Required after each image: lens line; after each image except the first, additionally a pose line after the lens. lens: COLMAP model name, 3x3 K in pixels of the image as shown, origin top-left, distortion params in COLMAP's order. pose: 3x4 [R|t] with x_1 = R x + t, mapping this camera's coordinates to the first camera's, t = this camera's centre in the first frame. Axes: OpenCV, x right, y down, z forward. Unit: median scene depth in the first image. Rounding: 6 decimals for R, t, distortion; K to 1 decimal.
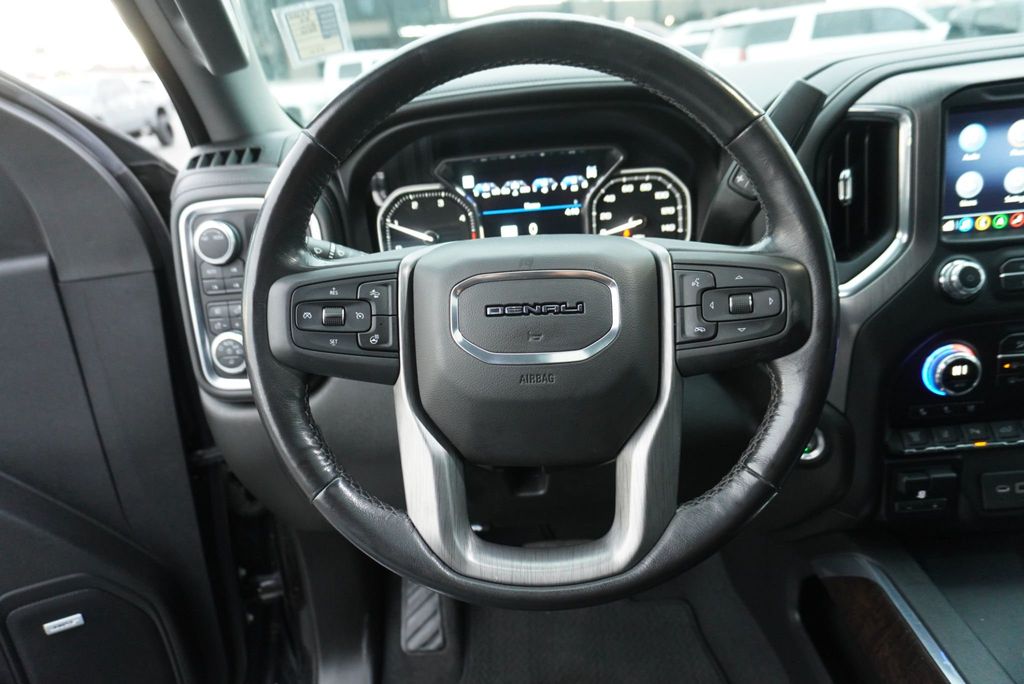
lens RADIAL K [[682.3, 0, 512.0], [0, 682.3, 342.0], [0, 0, 1]] dist [-0.022733, 0.007260]
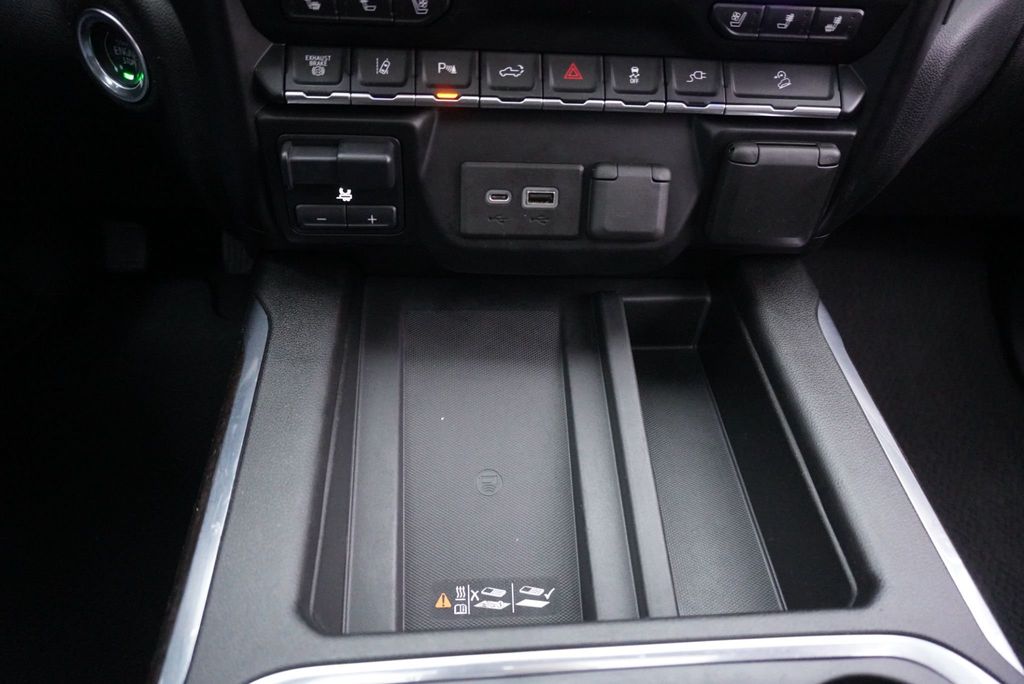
lens RADIAL K [[700.6, 0, 512.0], [0, 700.6, 342.0], [0, 0, 1]] dist [-0.054497, 0.037710]
pose [[0.980651, 0.049383, 0.189431, 0.605000], [-0.123224, 0.907619, 0.401302, 0.098693], [-0.152114, -0.416880, 0.896143, 0.455081]]
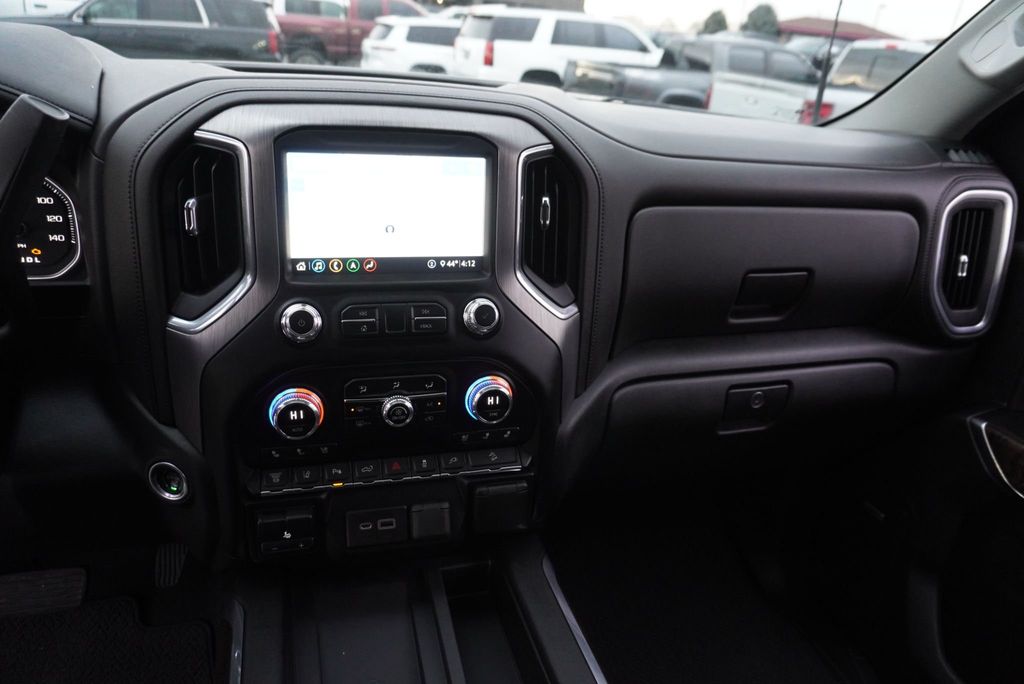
lens RADIAL K [[700.6, 0, 512.0], [0, 700.6, 342.0], [0, 0, 1]] dist [-0.054497, 0.037710]
pose [[0.936453, 0.037322, 0.348802, 0.523553], [-0.047424, 0.998665, 0.020464, -0.087415], [-0.347572, -0.035705, 0.936973, -0.050733]]
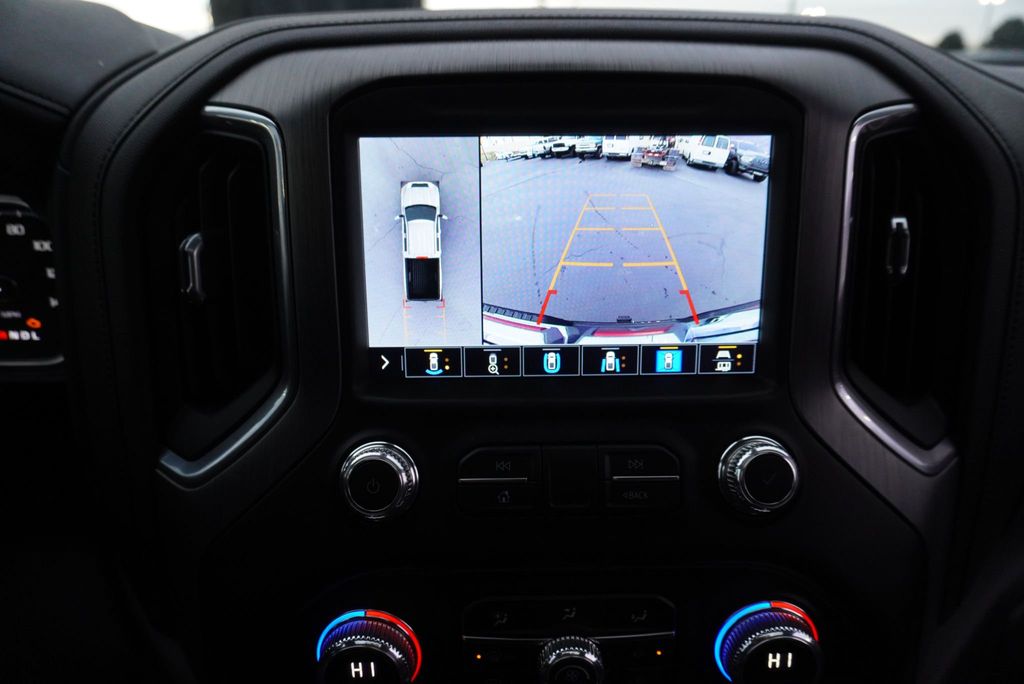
lens RADIAL K [[682.3, 0, 512.0], [0, 682.3, 342.0], [0, 0, 1]] dist [-0.022733, 0.007260]
pose [[0.994875, 0.073125, 0.069829, 0.627662], [-0.071632, 0.997151, -0.023649, -0.163151], [-0.071360, 0.018526, 0.997279, 0.444550]]
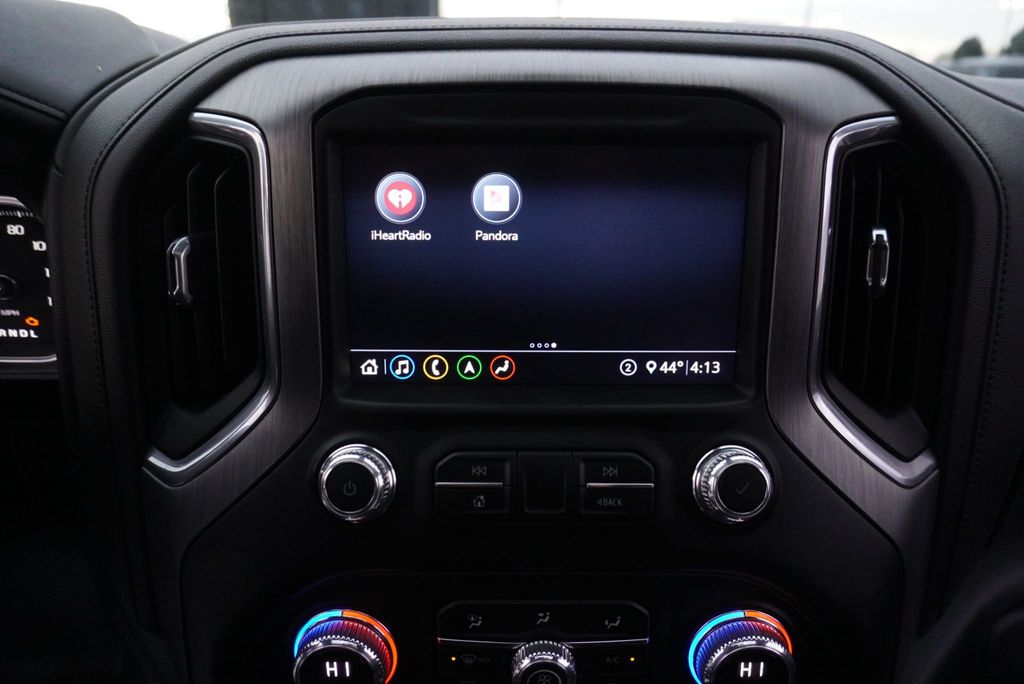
lens RADIAL K [[682.3, 0, 512.0], [0, 682.3, 342.0], [0, 0, 1]] dist [-0.022733, 0.007260]
pose [[0.994692, 0.088116, 0.053141, 0.648134], [-0.086852, 0.995891, -0.025655, -0.167338], [-0.055183, 0.020904, 0.998257, 0.438344]]
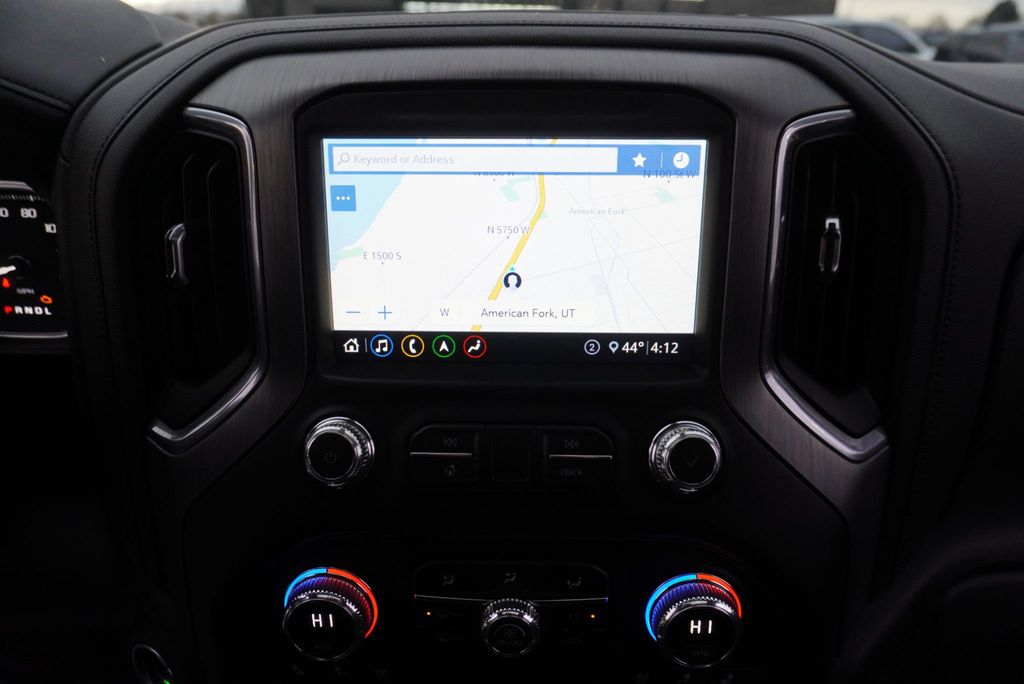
lens RADIAL K [[682.3, 0, 512.0], [0, 682.3, 342.0], [0, 0, 1]] dist [-0.022733, 0.007260]
pose [[0.995225, 0.091878, 0.032953, 0.677518], [-0.092421, 0.995602, 0.015361, -0.174826], [-0.031397, -0.018333, 0.999339, 0.404919]]
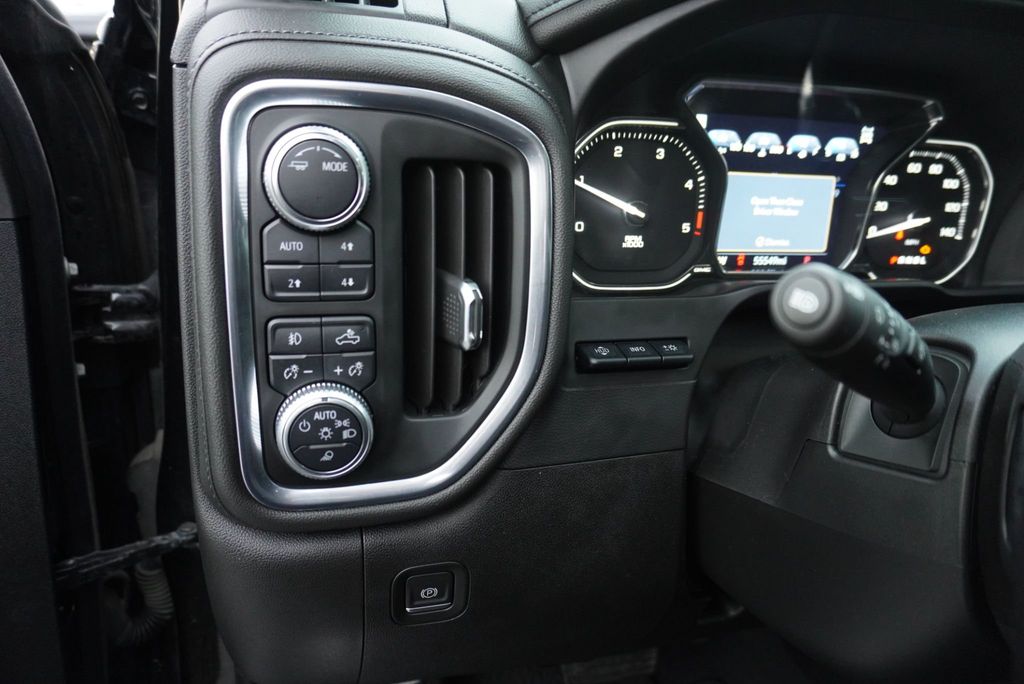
lens RADIAL K [[682.3, 0, 512.0], [0, 682.3, 342.0], [0, 0, 1]] dist [-0.022733, 0.007260]
pose [[0.940226, 0.032449, 0.339003, -0.452397], [-0.042372, 0.998862, 0.021909, -0.058828], [-0.337906, -0.034963, 0.940530, 0.551948]]
